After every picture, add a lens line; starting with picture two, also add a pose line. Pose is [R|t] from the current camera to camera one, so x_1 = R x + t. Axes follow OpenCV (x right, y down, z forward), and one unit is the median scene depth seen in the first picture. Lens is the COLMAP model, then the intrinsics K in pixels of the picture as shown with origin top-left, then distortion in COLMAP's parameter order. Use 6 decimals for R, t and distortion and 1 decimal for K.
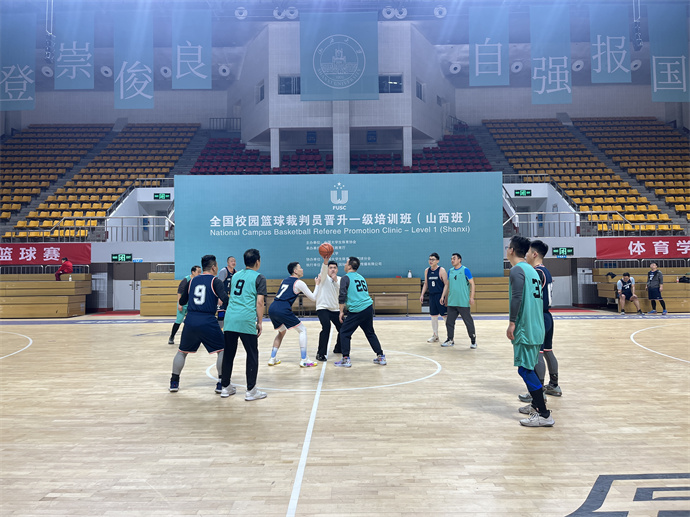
lens RADIAL K [[514.7, 0, 353.8], [0, 514.7, 254.2], [0, 0, 1]] dist [0.078802, -0.102623]
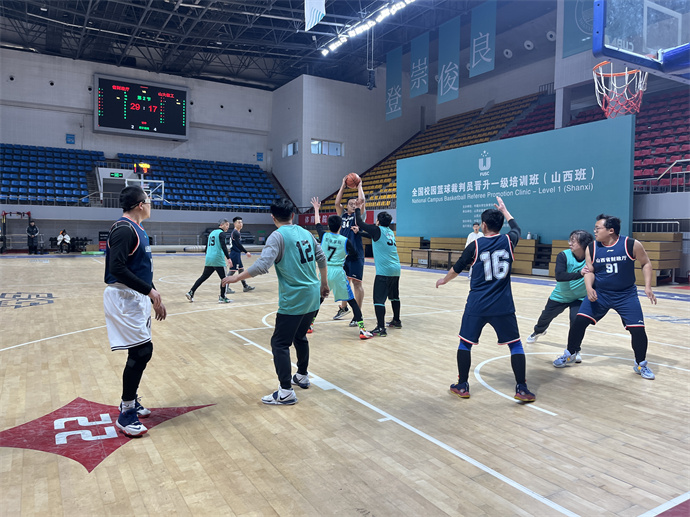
lens RADIAL K [[514.7, 0, 353.8], [0, 514.7, 254.2], [0, 0, 1]] dist [0.078802, -0.102623]
pose [[0.528124, 0.052881, -0.847519, 0.543524], [0.014682, 0.997341, 0.071378, -0.001702], [0.849040, -0.050139, 0.525944, 0.122670]]
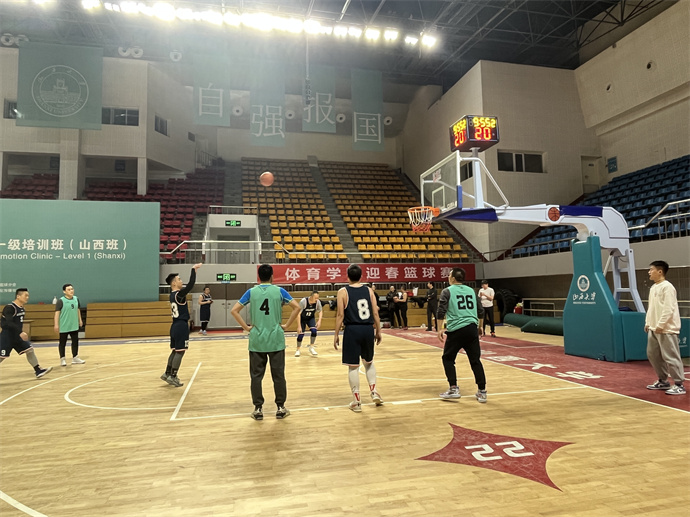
lens RADIAL K [[464.4, 0, 345.0], [0, 464.4, 258.5], [0, 0, 1]] dist [-0.003665, -0.002127]
pose [[0.970369, 0.008797, 0.241466, 0.300925], [0.001050, 0.999174, -0.040621, -0.003411], [-0.241624, 0.039671, 0.969559, -0.006537]]
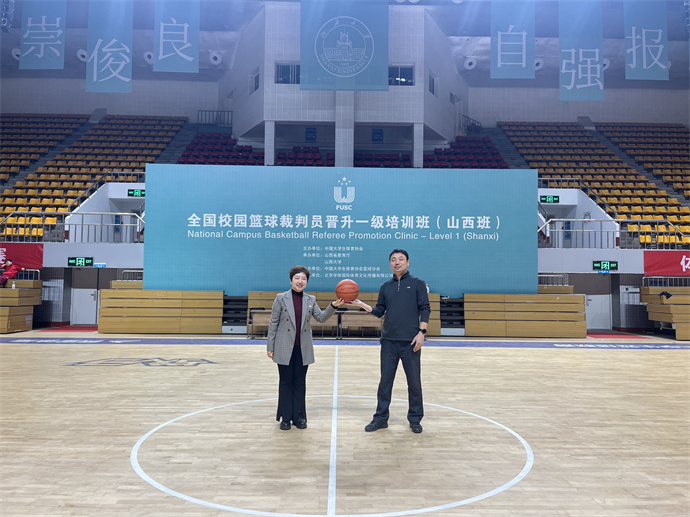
lens RADIAL K [[519.5, 0, 360.9], [0, 519.5, 260.3], [0, 0, 1]] dist [0.083797, -0.114361]
pose [[0.999505, 0.021677, 0.022796, -0.012606], [-0.021380, 0.999684, -0.013208, 0.004367], [-0.023075, 0.012714, 0.999653, 0.109815]]
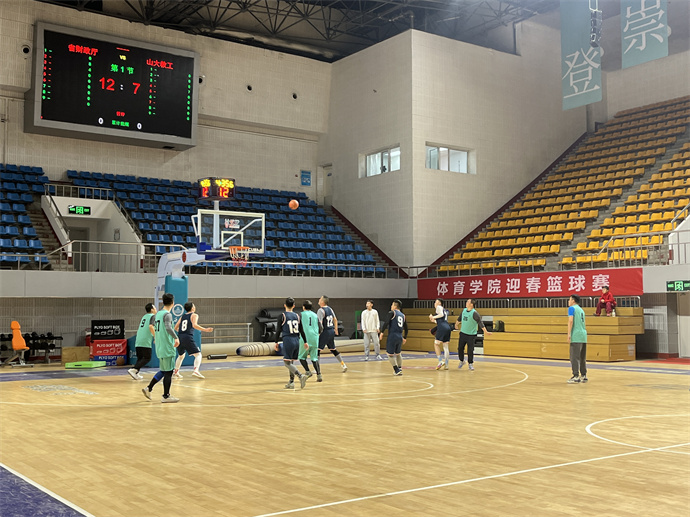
lens RADIAL K [[828.1, 0, 365.8], [0, 828.1, 257.7], [0, 0, 1]] dist [0.050412, -0.063366]
pose [[0.600511, -0.045904, -0.798298, 0.173004], [0.030879, 0.998937, -0.034212, -0.004810], [0.799020, -0.004106, 0.601290, -0.049899]]
